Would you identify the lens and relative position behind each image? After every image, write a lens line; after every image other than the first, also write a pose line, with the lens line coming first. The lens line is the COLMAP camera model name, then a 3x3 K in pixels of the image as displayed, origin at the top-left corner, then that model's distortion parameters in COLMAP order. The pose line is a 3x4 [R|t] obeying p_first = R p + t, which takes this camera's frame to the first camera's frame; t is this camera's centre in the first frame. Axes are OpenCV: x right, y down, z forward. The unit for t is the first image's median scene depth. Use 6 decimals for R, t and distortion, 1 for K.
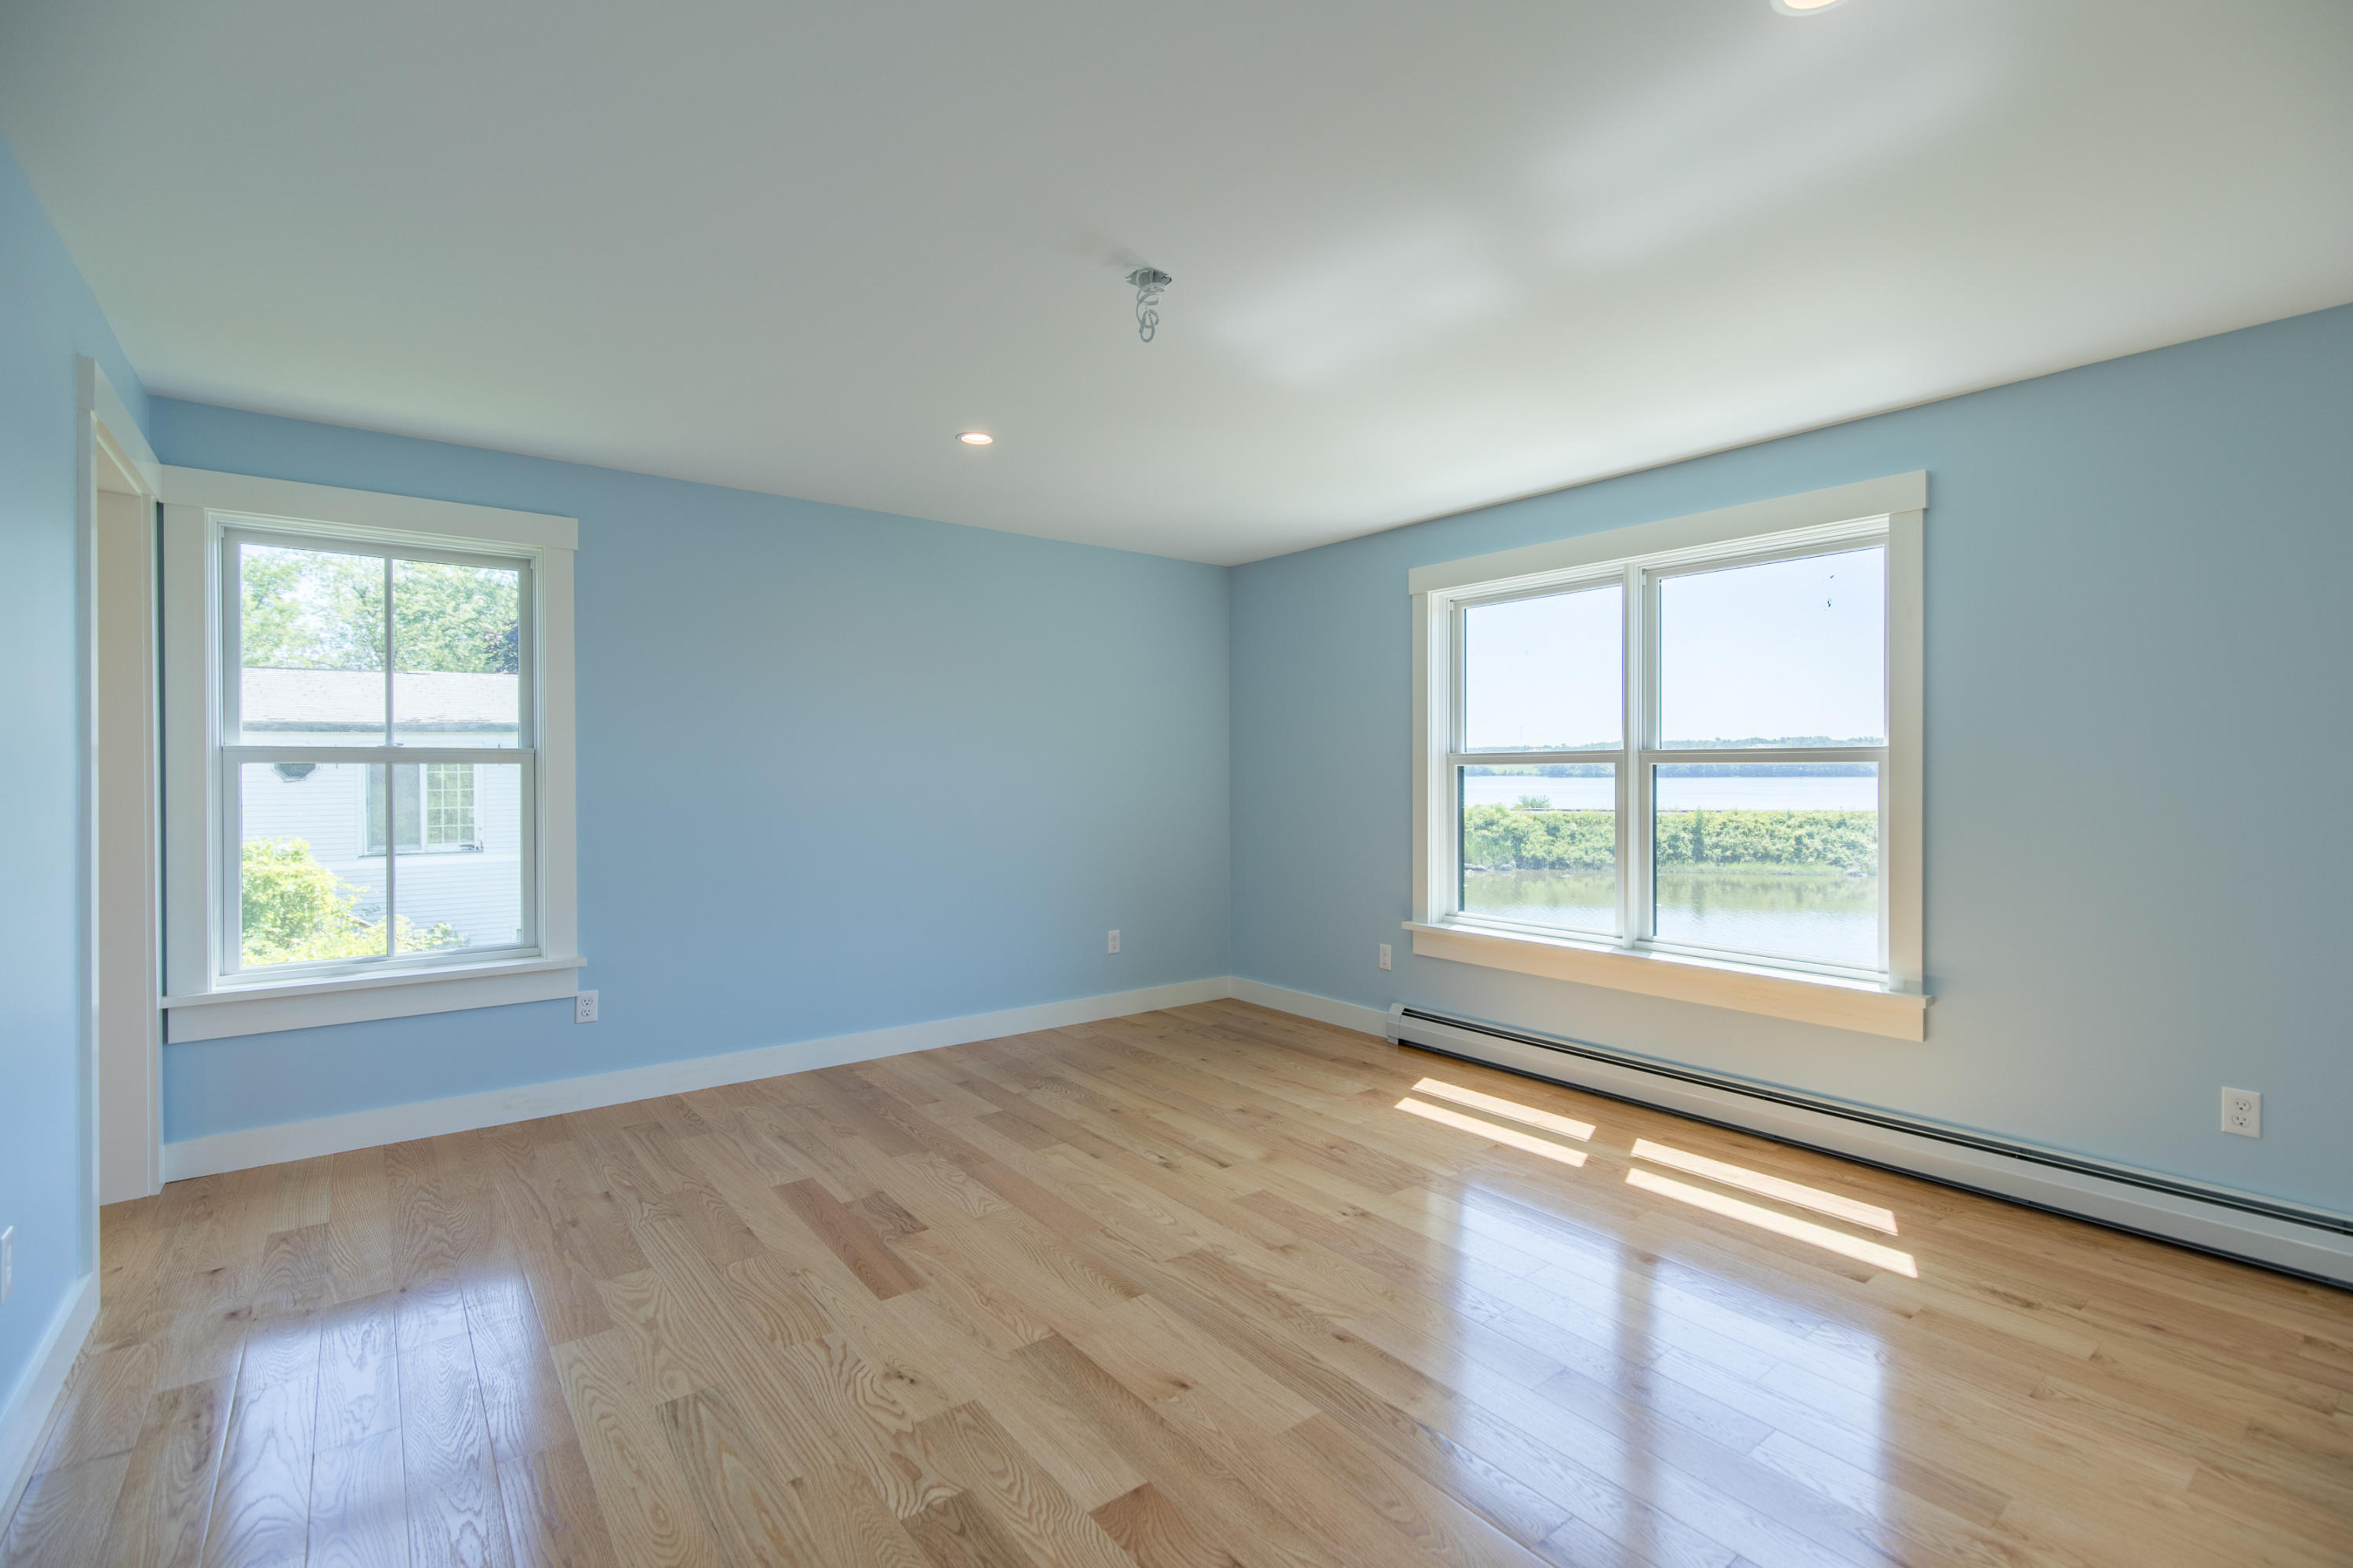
lens RADIAL K [[1041.9, 0, 1185.4], [0, 1041.9, 757.9], [0, 0, 1]] dist [0.047486, -0.021302]
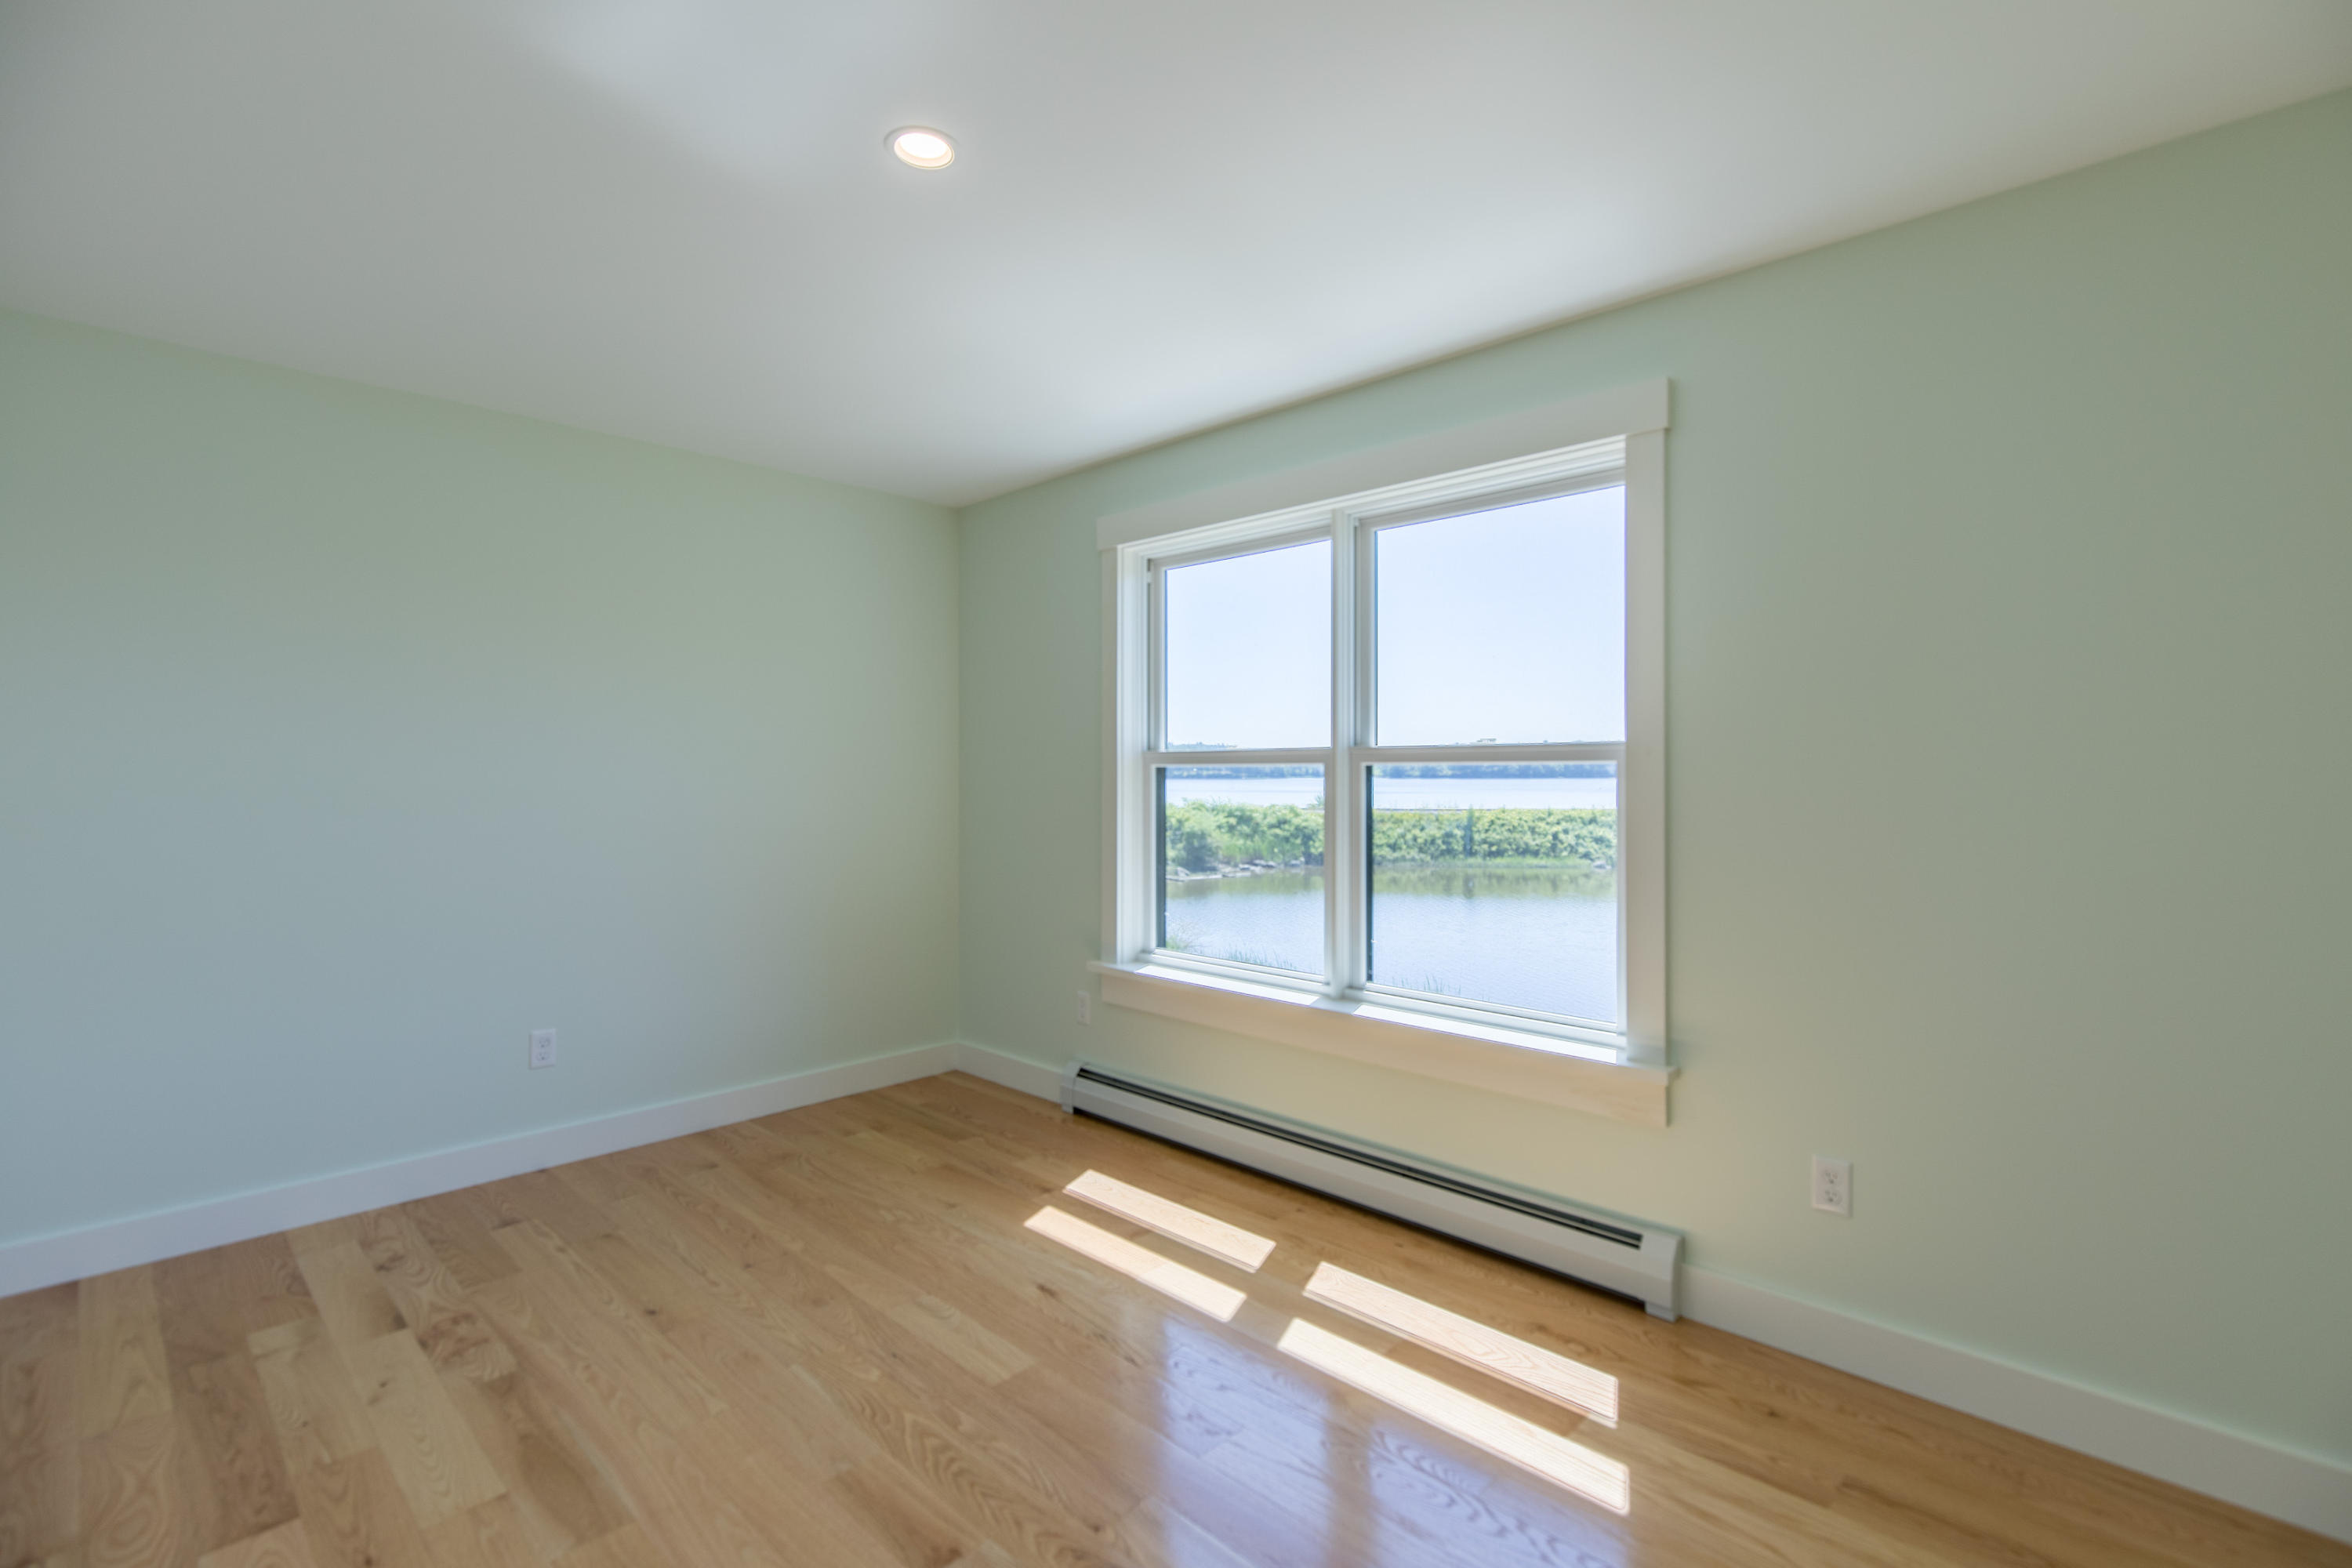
lens RADIAL K [[1055.0, 0, 1157.1], [0, 1055.0, 772.1], [0, 0, 1]] dist [0.024339, 0.000071]
pose [[0.986251, 0.004411, 0.165195, 0.157908], [-0.006925, 0.999869, 0.014645, 0.000860], [-0.165109, -0.015588, 0.986152, 0.236925]]
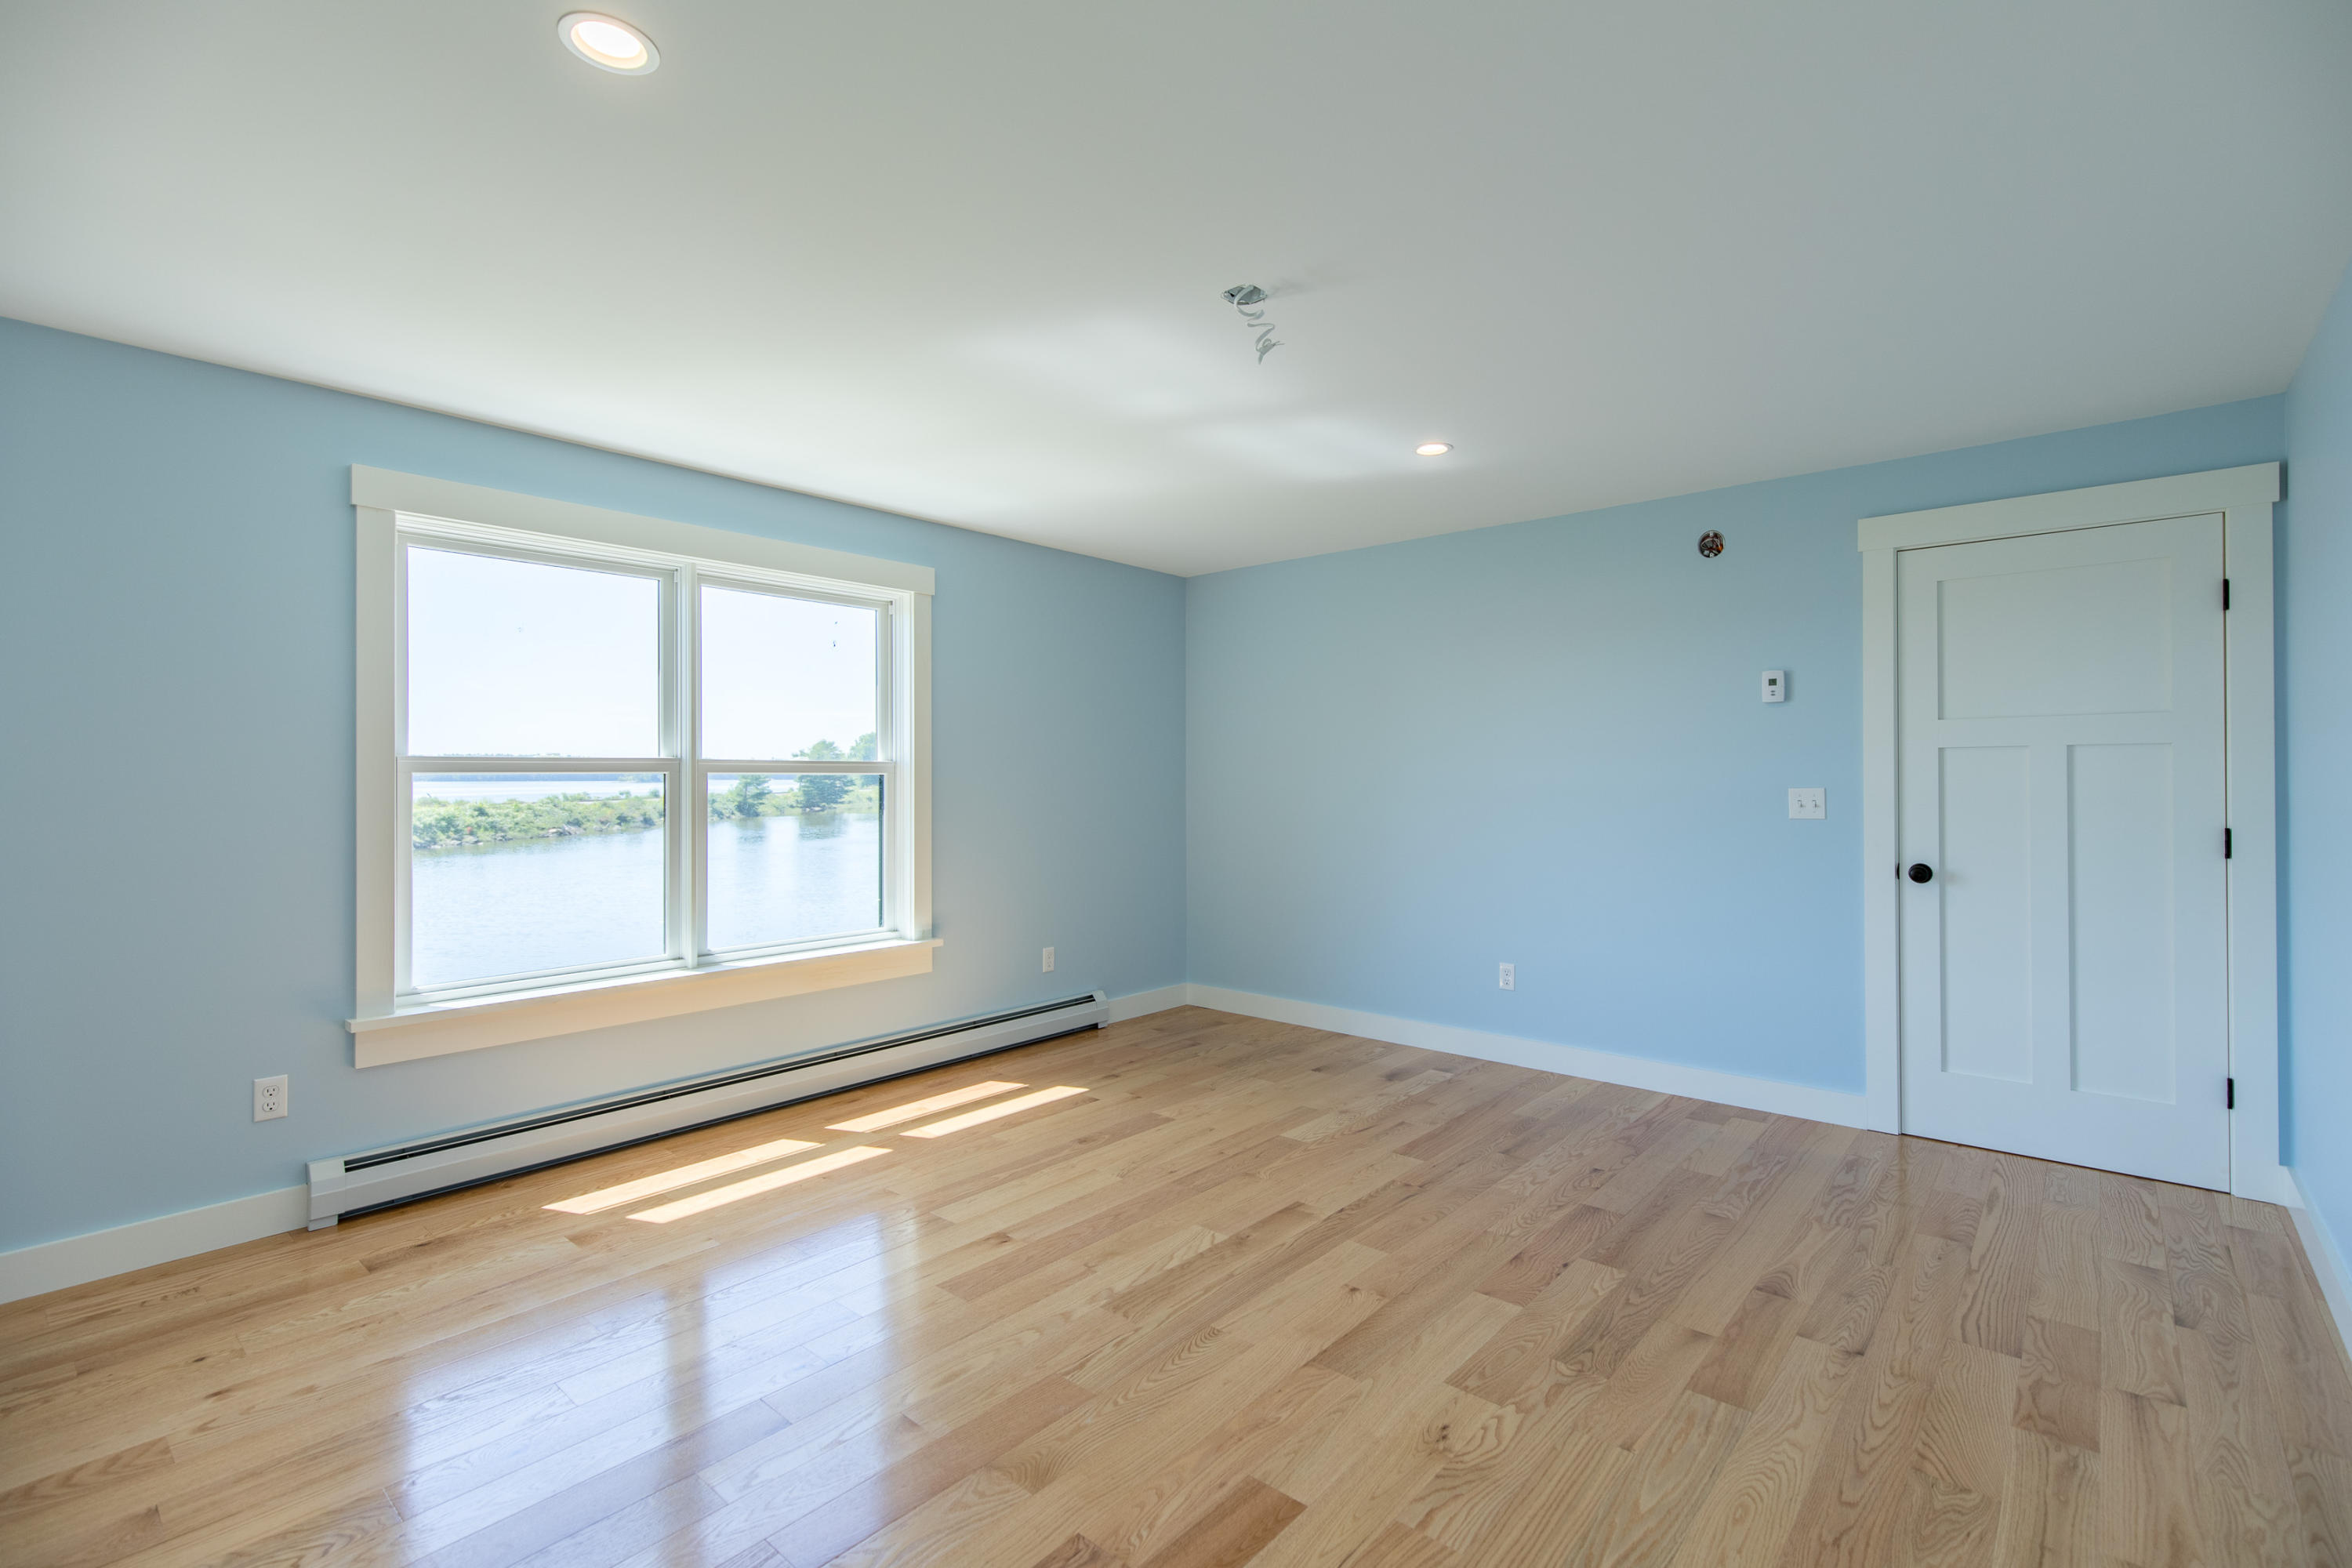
lens RADIAL K [[1065.4, 0, 1176.7], [0, 1065.4, 781.0], [0, 0, 1]] dist [0.001830, 0.000327]
pose [[-0.192068, 0.003319, 0.981376, -0.590746], [-0.008661, 0.999950, -0.005077, 0.013118], [-0.981343, -0.009475, -0.192030, 0.736792]]
